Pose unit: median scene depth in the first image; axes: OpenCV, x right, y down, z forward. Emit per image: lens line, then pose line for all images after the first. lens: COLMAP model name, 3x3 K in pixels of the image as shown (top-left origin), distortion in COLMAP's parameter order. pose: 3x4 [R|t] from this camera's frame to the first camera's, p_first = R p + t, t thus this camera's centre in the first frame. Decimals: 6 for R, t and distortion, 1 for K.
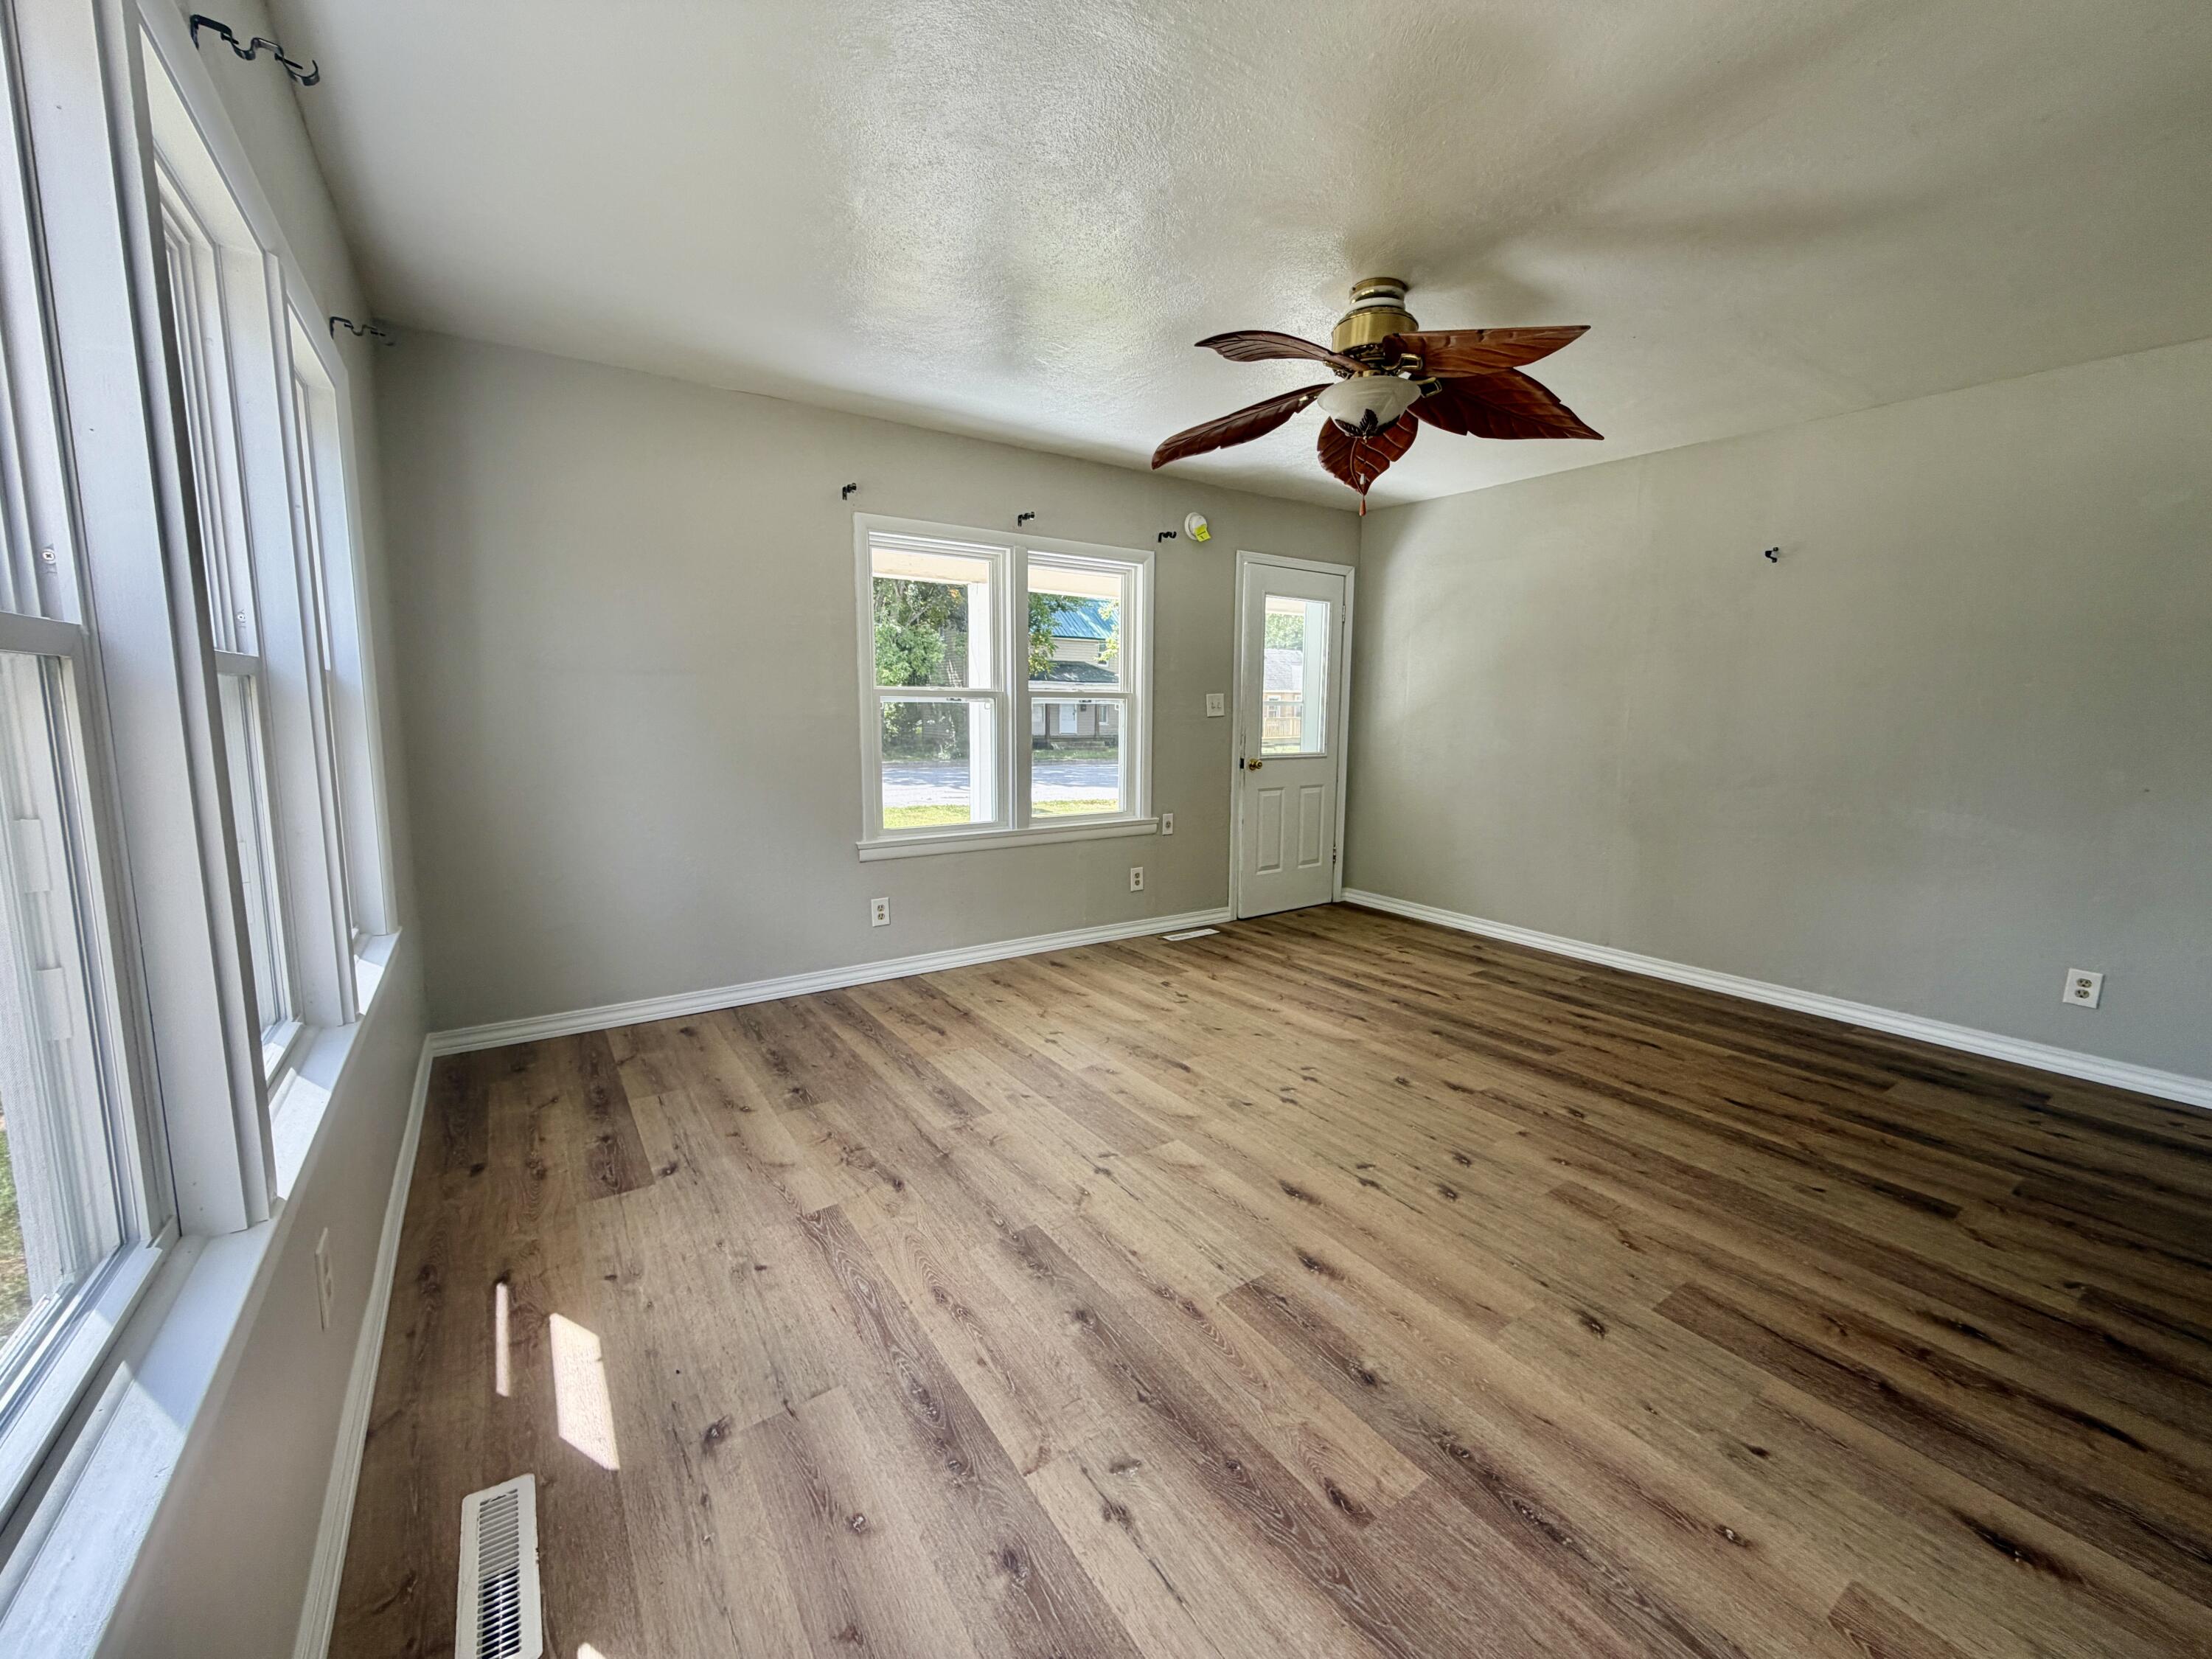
lens RADIAL K [[879.1, 0, 1102.1], [0, 879.1, 828.4], [0, 0, 1]] dist [-0.002008, 0.000542]
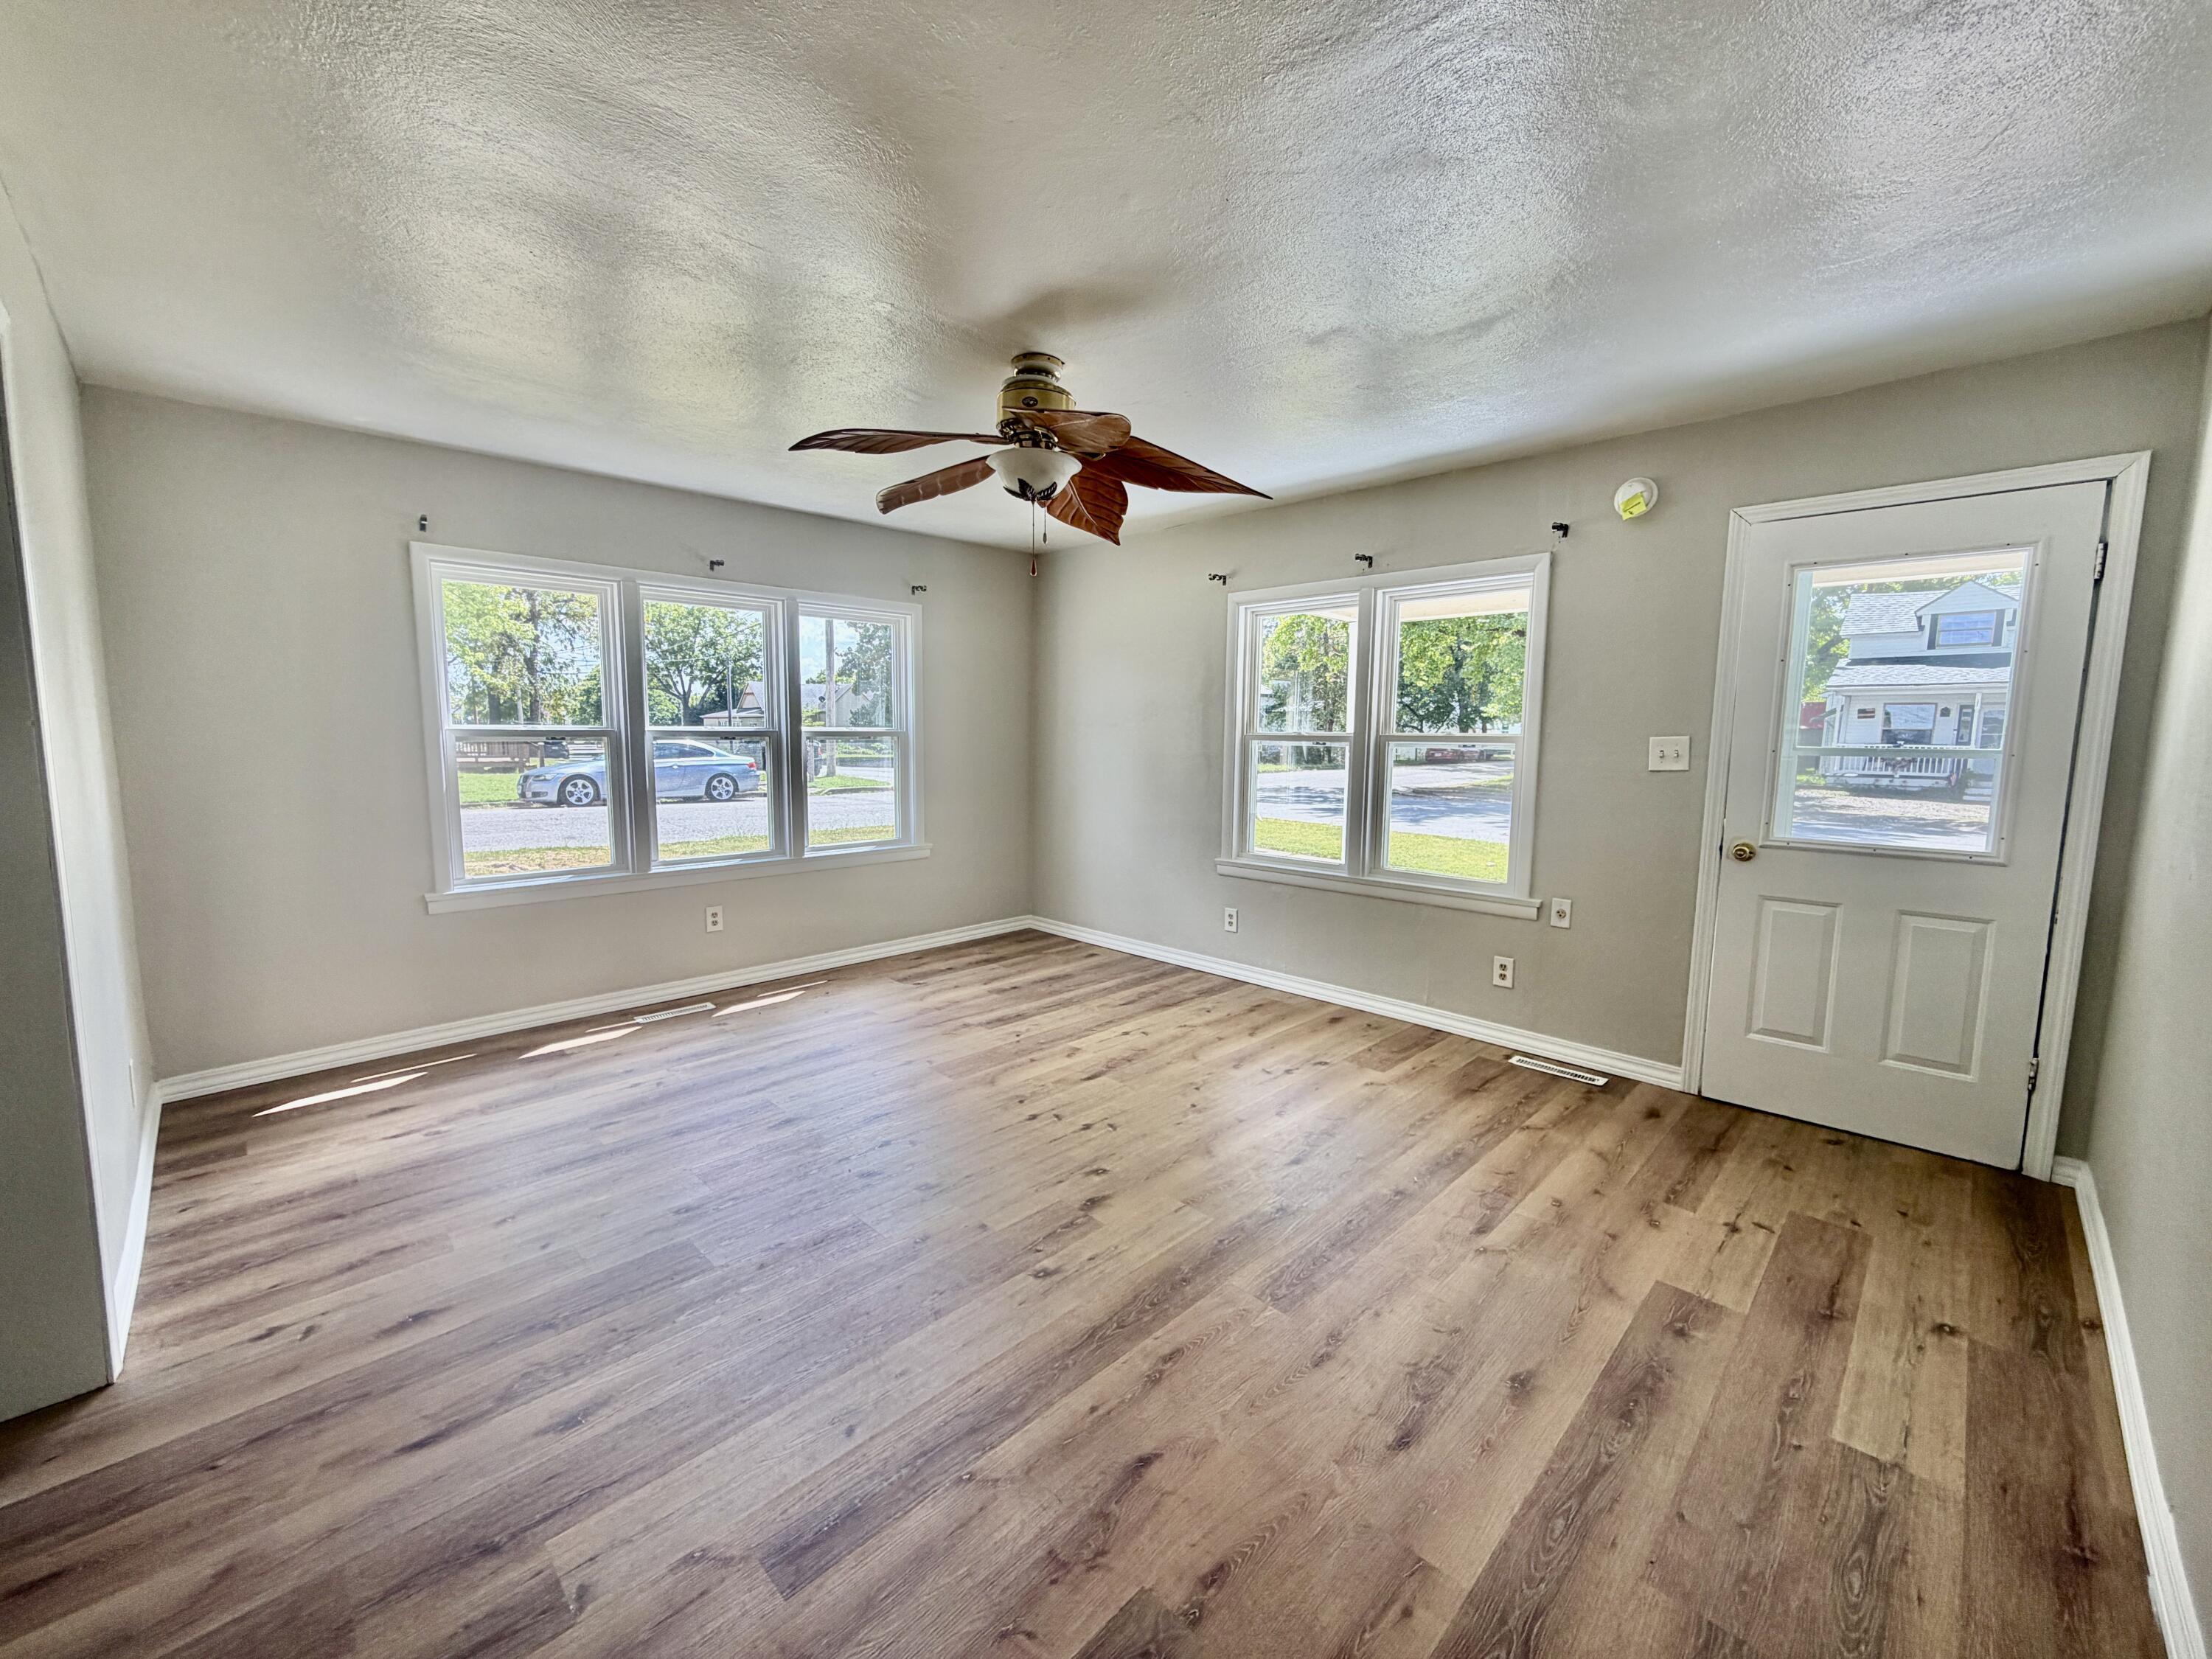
lens RADIAL K [[879.1, 0, 1097.4], [0, 879.1, 820.8], [0, 0, 1]] dist [-0.002008, 0.000542]
pose [[0.190691, 0.093819, -0.977157, 0.920932], [-0.140922, 0.987728, 0.067333, -0.097699], [0.971482, 0.124863, 0.201572, 0.601828]]
